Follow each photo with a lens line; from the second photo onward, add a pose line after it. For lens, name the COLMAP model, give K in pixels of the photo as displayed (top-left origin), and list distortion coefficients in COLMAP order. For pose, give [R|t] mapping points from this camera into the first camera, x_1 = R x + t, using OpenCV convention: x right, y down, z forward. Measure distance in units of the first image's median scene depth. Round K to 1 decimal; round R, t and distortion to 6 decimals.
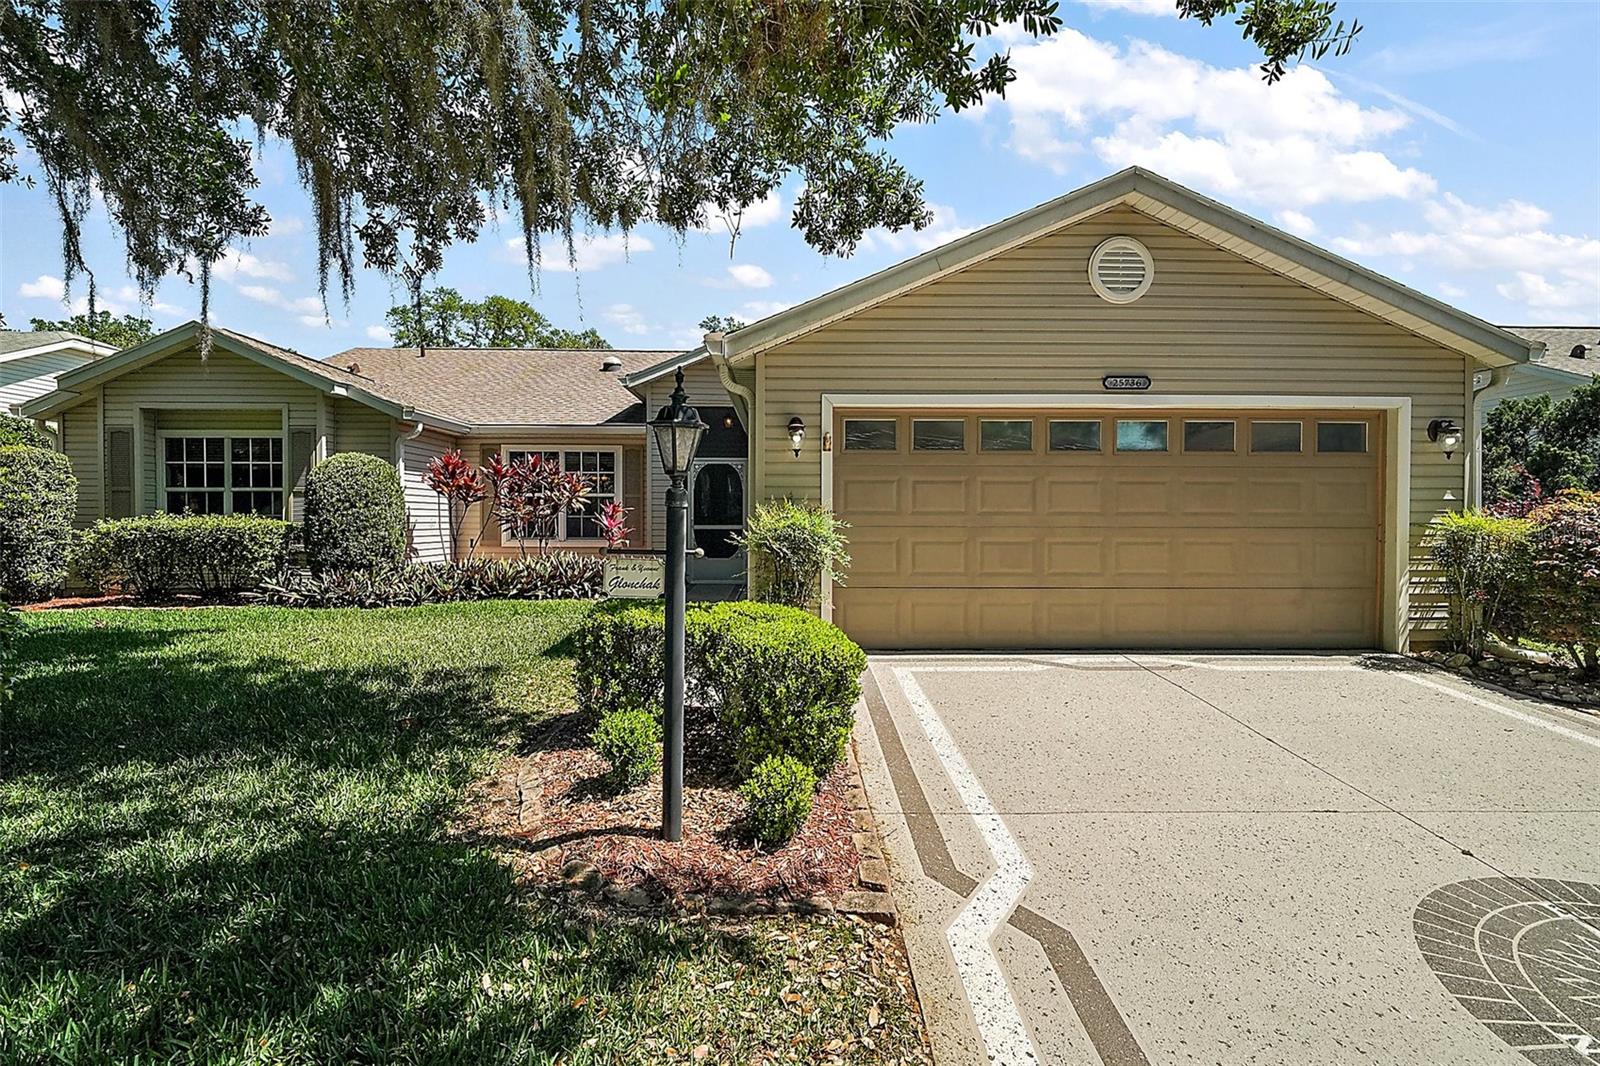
lens RADIAL K [[752.1, 0, 790.5], [0, 752.1, 525.3], [0, 0, 1]] dist [-0.003550, -0.001789]
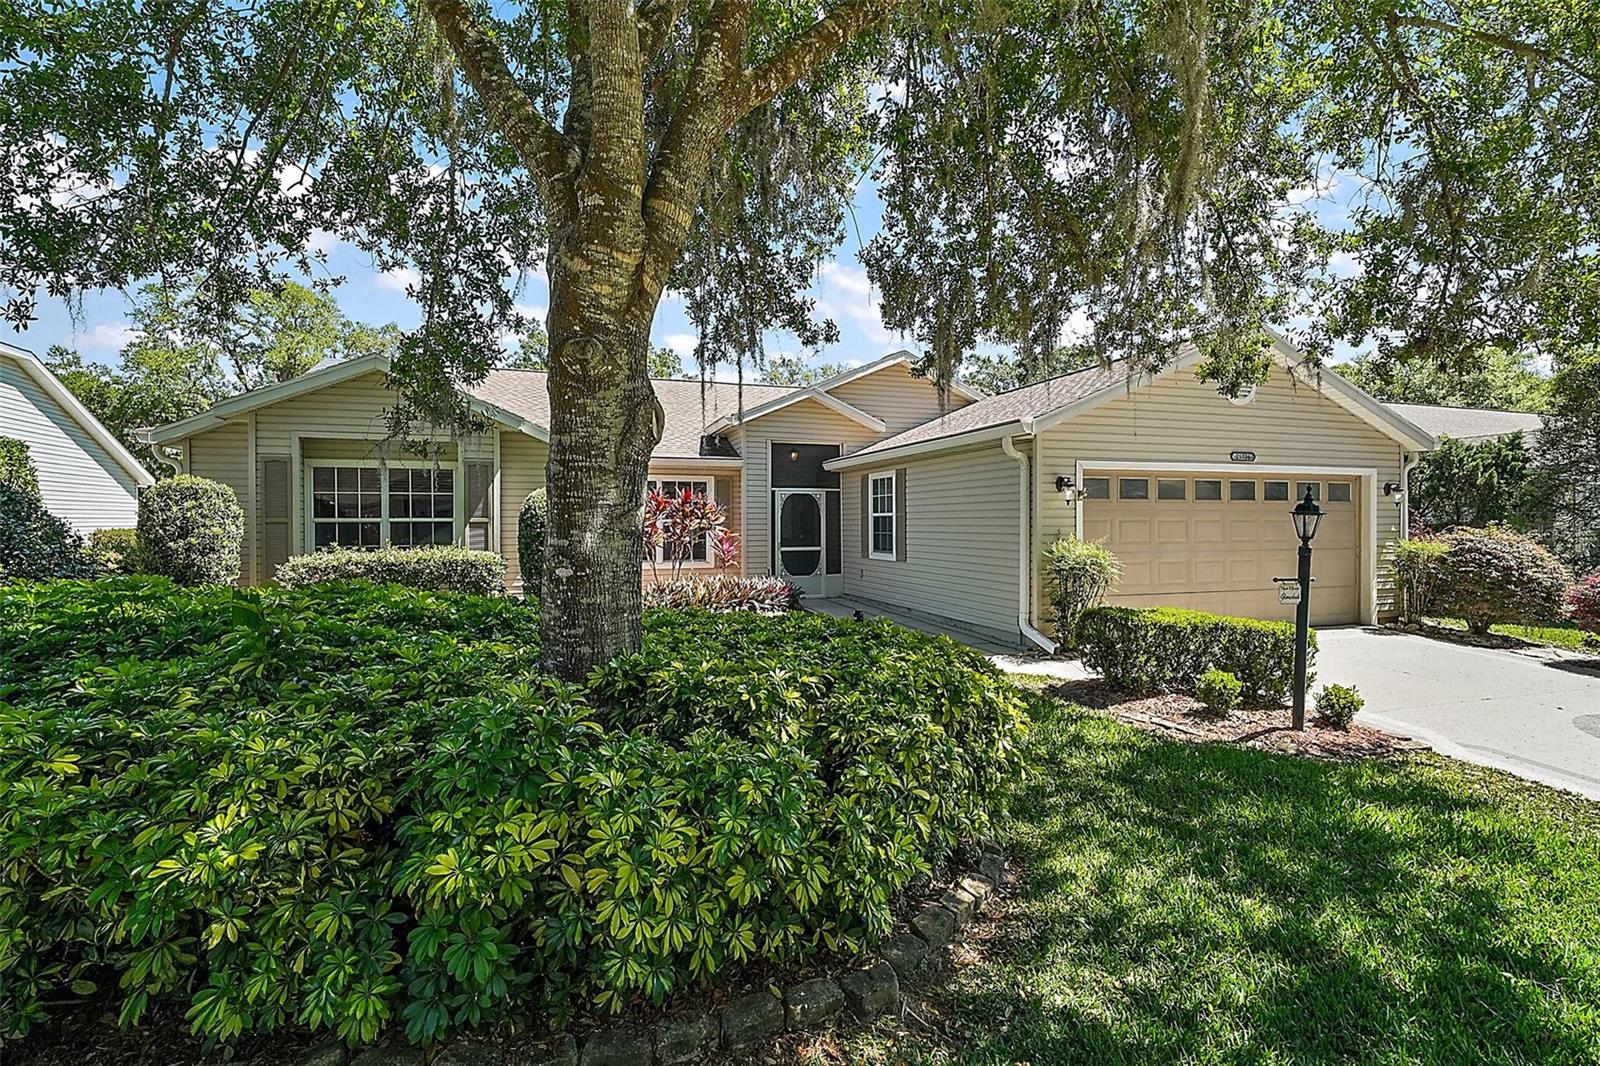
lens RADIAL K [[752.1, 0, 809.7], [0, 752.1, 527.3], [0, 0, 1]] dist [-0.003550, -0.001789]
pose [[0.954602, -0.006530, 0.297811, -0.837284], [0.009438, 0.999921, -0.008328, -0.039917], [-0.297733, 0.010761, 0.954588, -0.197841]]
